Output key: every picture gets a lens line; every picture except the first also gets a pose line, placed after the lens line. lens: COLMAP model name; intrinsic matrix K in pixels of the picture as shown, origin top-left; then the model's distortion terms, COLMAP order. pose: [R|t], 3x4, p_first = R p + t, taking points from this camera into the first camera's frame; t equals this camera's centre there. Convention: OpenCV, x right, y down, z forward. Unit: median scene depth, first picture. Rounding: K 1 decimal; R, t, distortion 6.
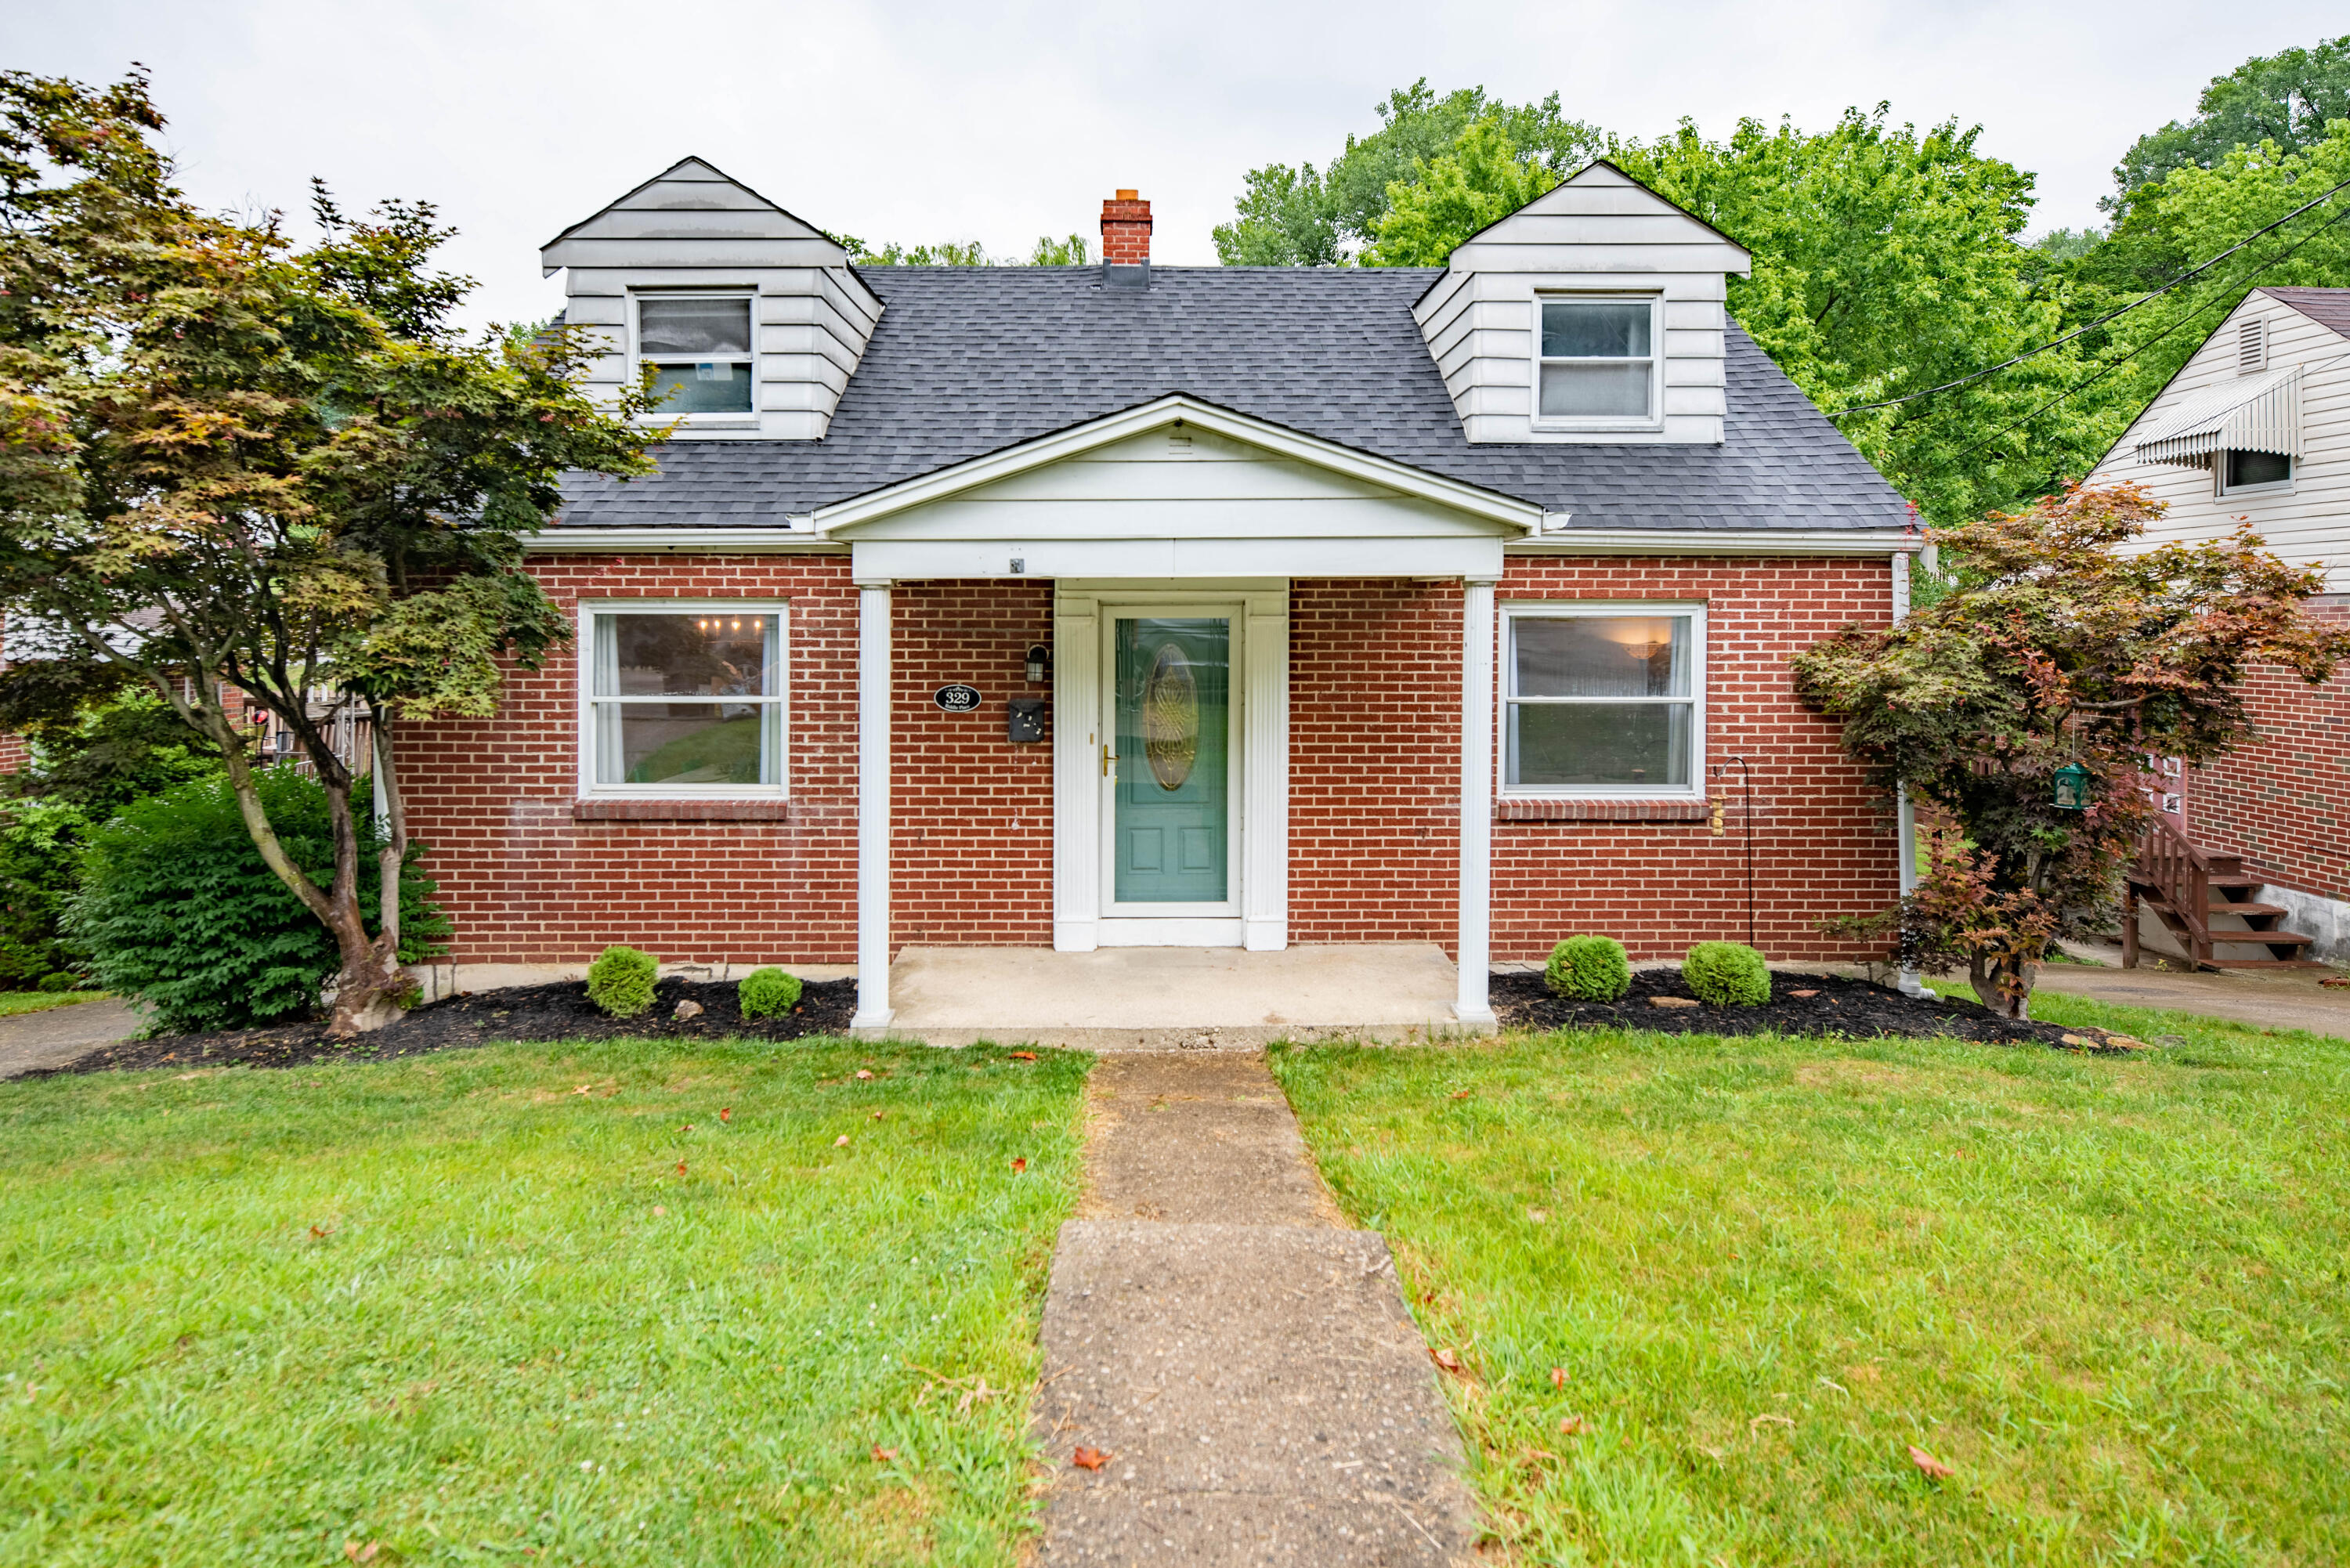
lens RADIAL K [[1389.0, 0, 1174.4], [0, 1389.0, 667.9], [0, 0, 1]] dist [0.006490, 0.000502]
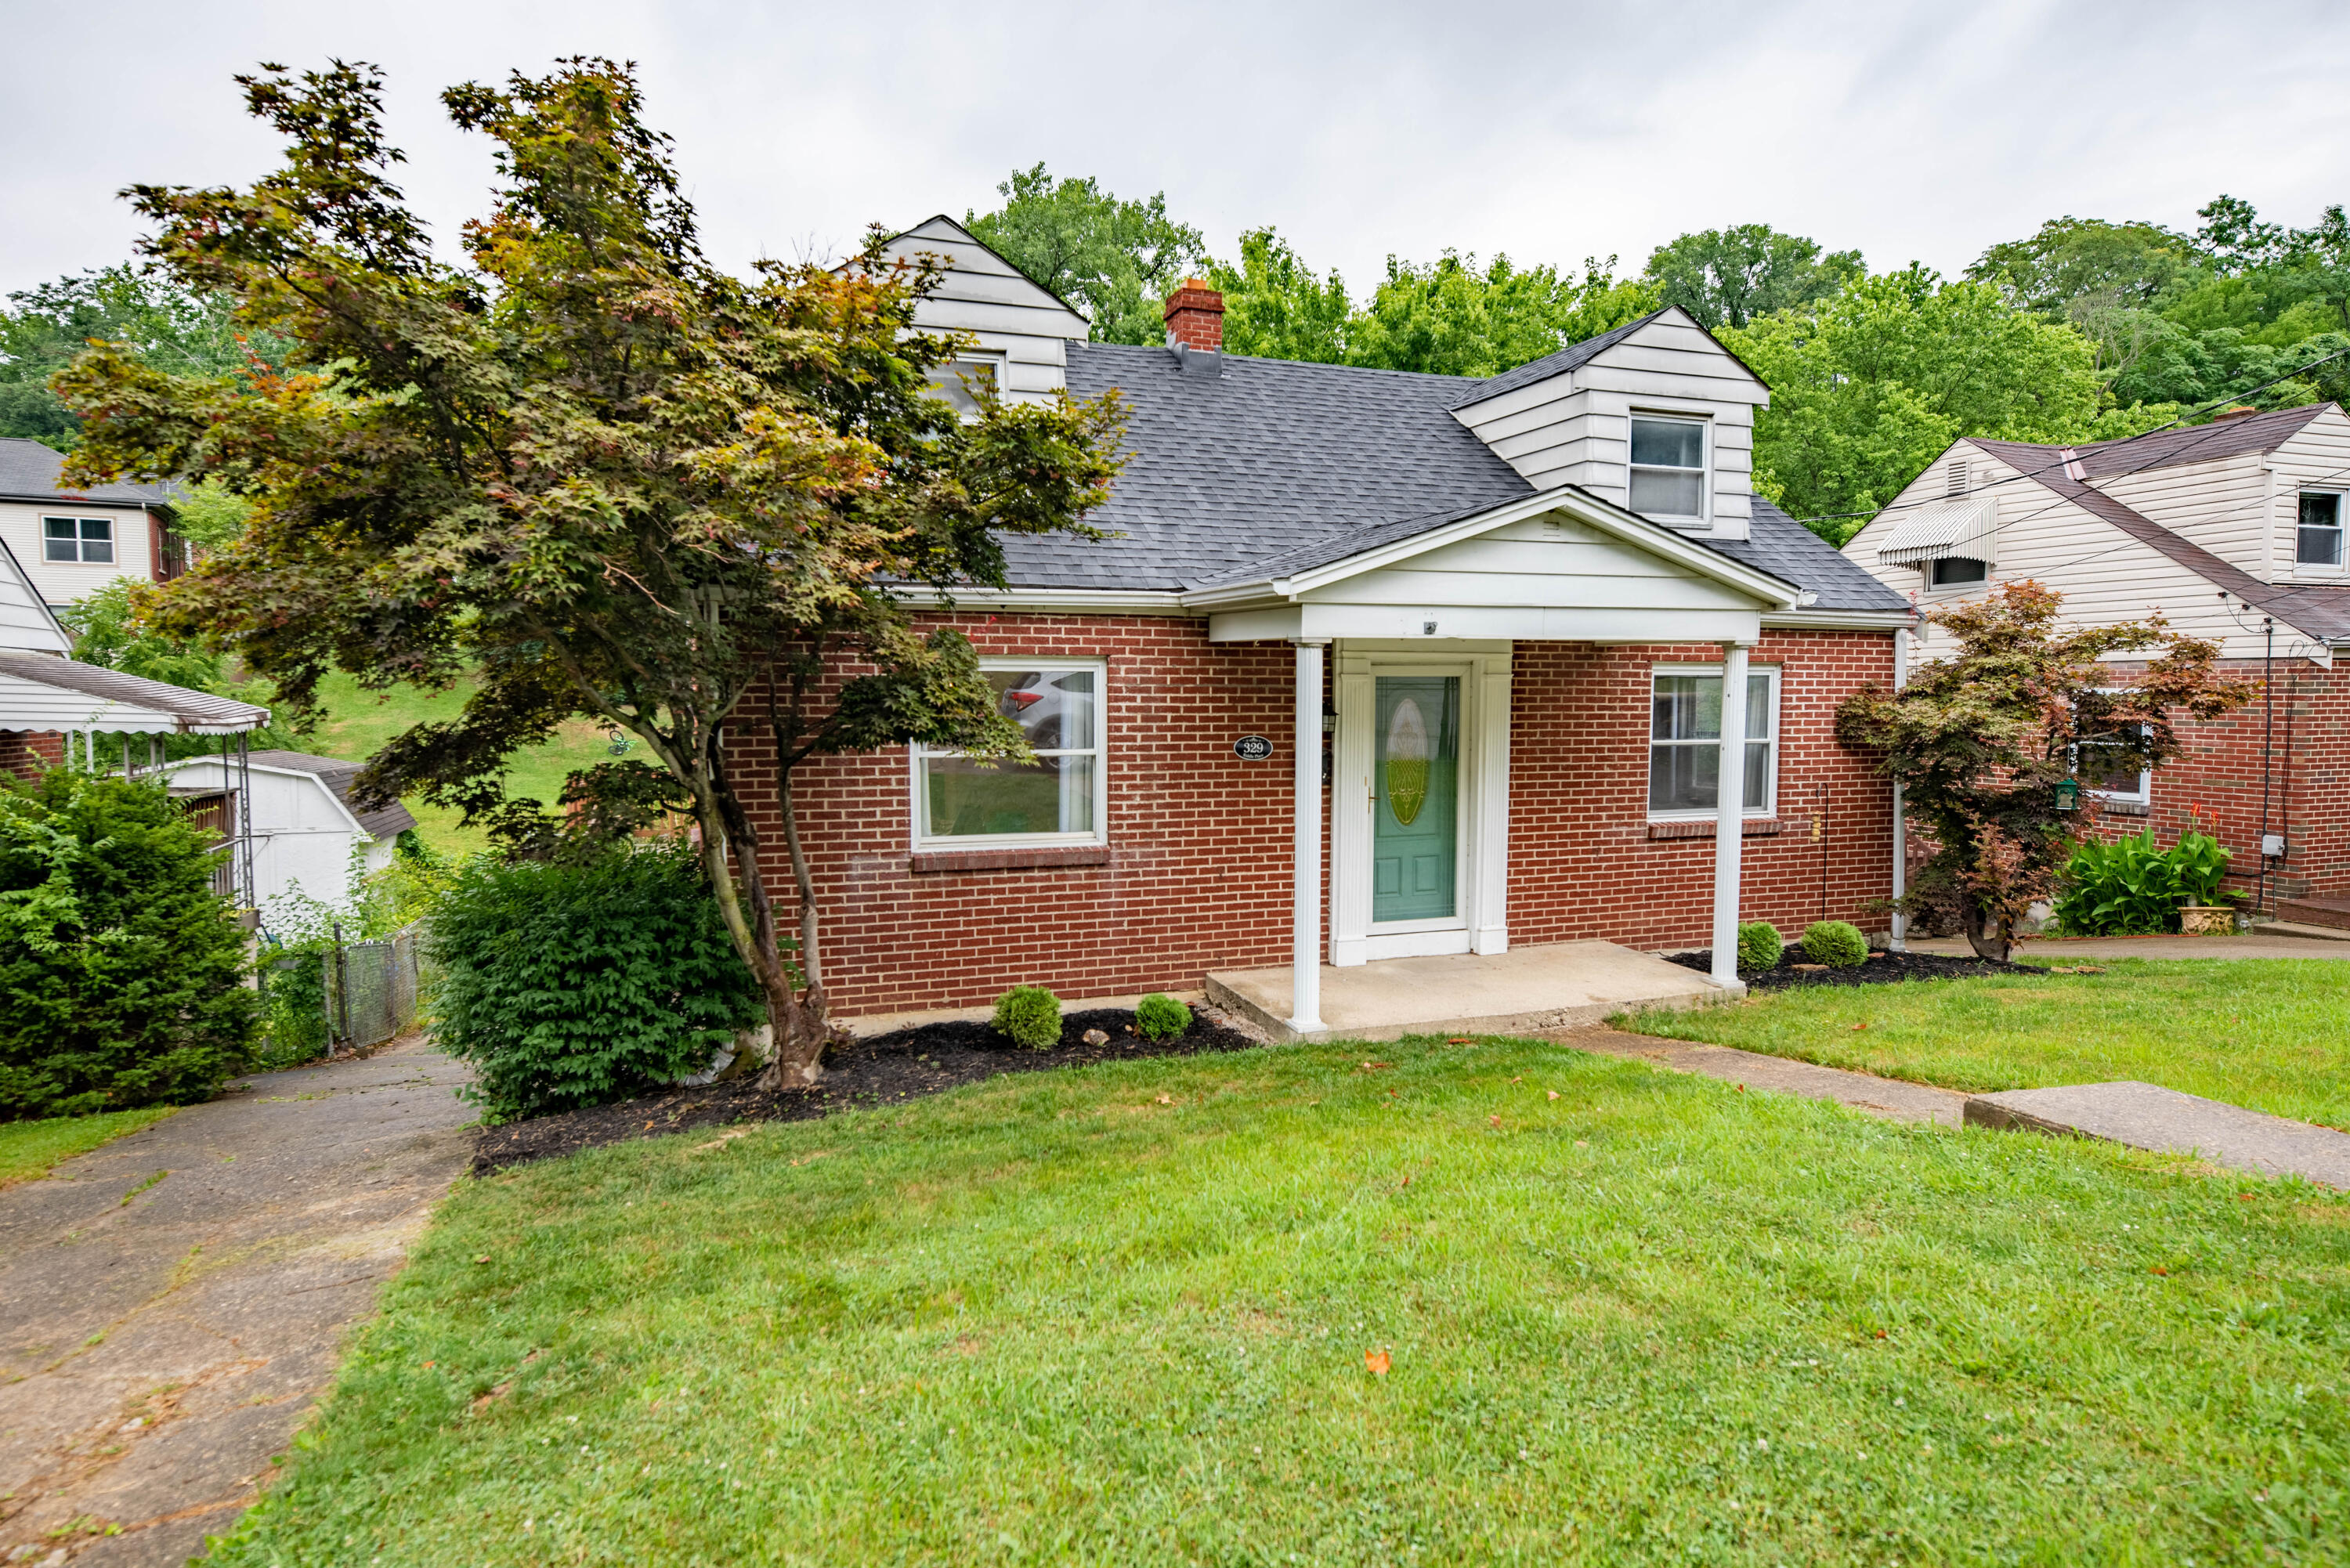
lens RADIAL K [[1348.1, 0, 1173.9], [0, 1348.1, 819.3], [0, 0, 1]] dist [0.005682, 0.000825]
pose [[0.940807, -0.033299, 0.337304, -0.581321], [0.013304, 0.998023, 0.061418, 0.011661], [-0.338683, -0.053295, 0.939390, 0.003946]]
